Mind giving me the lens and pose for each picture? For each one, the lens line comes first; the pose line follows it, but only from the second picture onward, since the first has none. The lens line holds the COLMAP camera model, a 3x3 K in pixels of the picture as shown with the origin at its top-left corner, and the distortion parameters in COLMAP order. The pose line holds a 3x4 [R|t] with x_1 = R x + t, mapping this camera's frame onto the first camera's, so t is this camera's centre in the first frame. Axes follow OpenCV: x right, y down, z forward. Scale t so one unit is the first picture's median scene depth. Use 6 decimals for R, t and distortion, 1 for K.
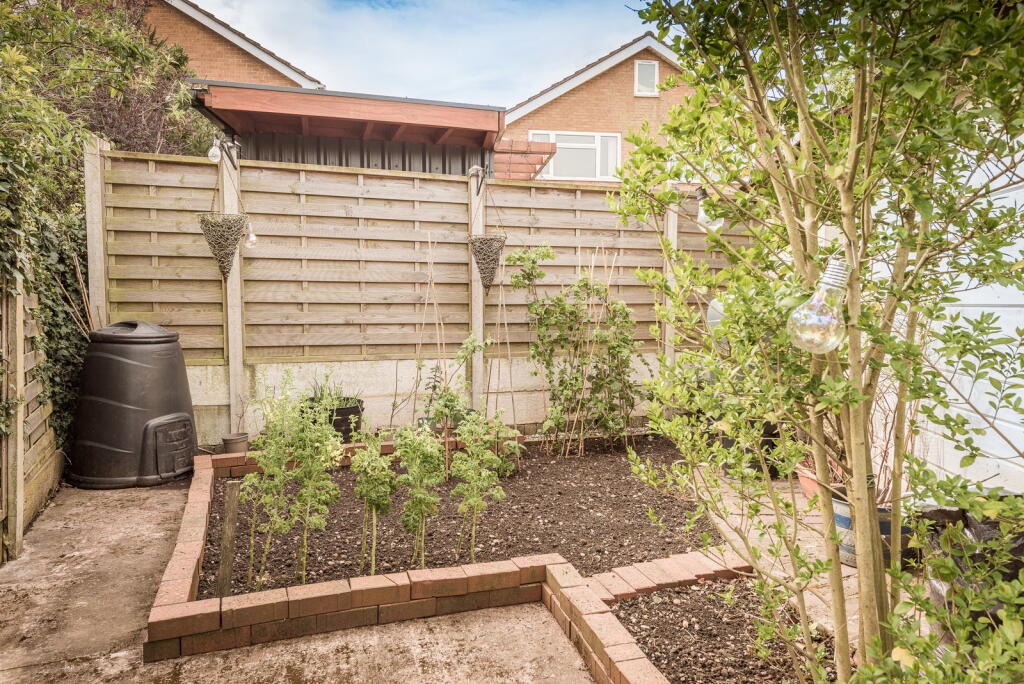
lens RADIAL K [[726.8, 0, 510.8], [0, 726.8, 338.2], [0, 0, 1]] dist [0.011015, 0.006590]
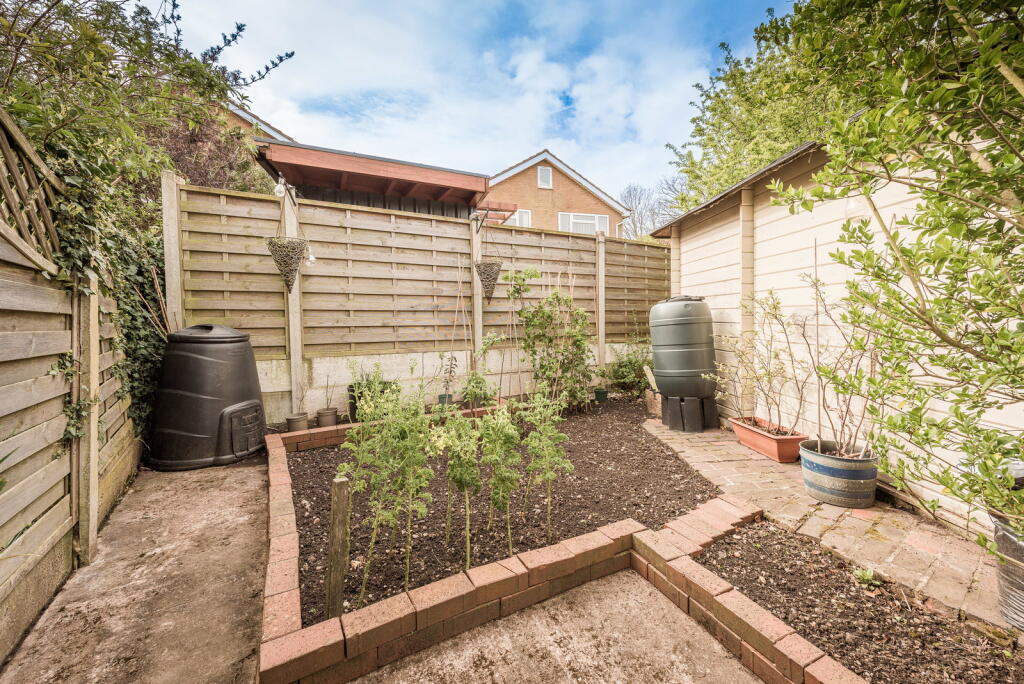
lens RADIAL K [[407.2, 0, 498.9], [0, 407.2, 330.6], [0, 0, 1]] dist [0.008340, -0.001382]
pose [[0.985391, -0.010915, 0.169958, -0.166567], [0.014091, 0.999748, -0.017493, 0.005342], [-0.169724, 0.019632, 0.985296, 0.266282]]
